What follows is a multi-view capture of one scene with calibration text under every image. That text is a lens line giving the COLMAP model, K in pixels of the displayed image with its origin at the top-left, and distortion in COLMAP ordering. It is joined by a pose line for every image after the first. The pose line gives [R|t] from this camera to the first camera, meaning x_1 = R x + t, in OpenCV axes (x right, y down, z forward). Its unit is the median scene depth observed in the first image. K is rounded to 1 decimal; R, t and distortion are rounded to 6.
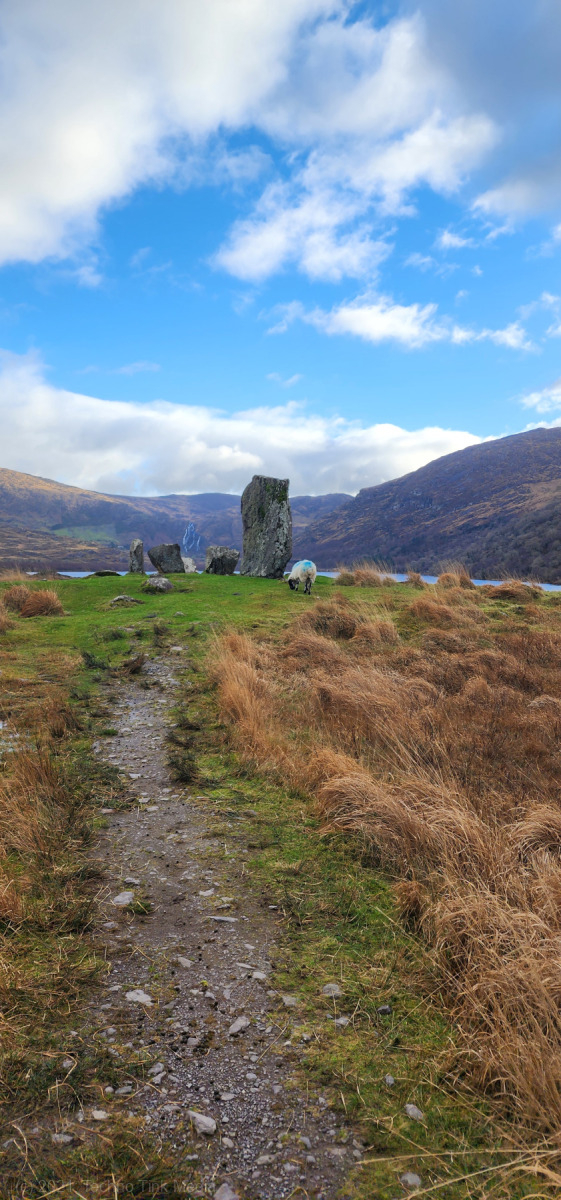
lens RADIAL K [[803.6, 0, 265.9], [0, 803.6, 594.7], [0, 0, 1]] dist [0.075126, -0.071633]
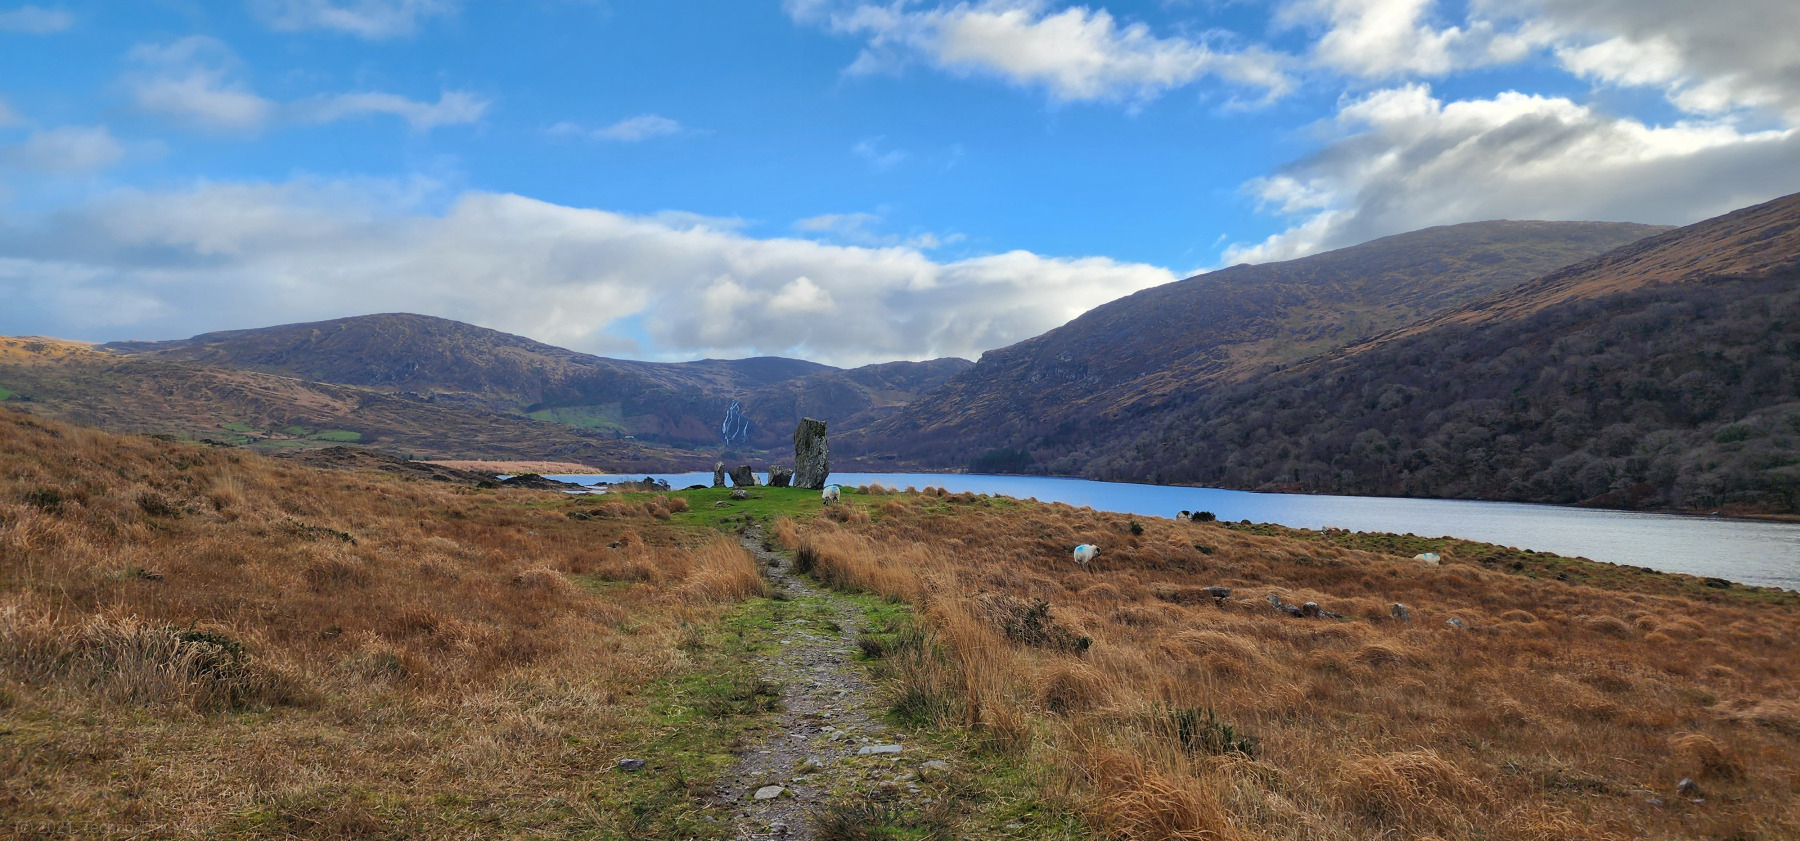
lens RADIAL K [[1205.5, 0, 890.6], [0, 1205.5, 408.0], [0, 0, 1]] dist [0.075126, -0.071633]
pose [[0.999339, -0.000792, 0.036333, 0.005959], [0.003769, 0.996632, -0.081916, 0.001123], [-0.036146, 0.081999, 0.995977, -0.108269]]
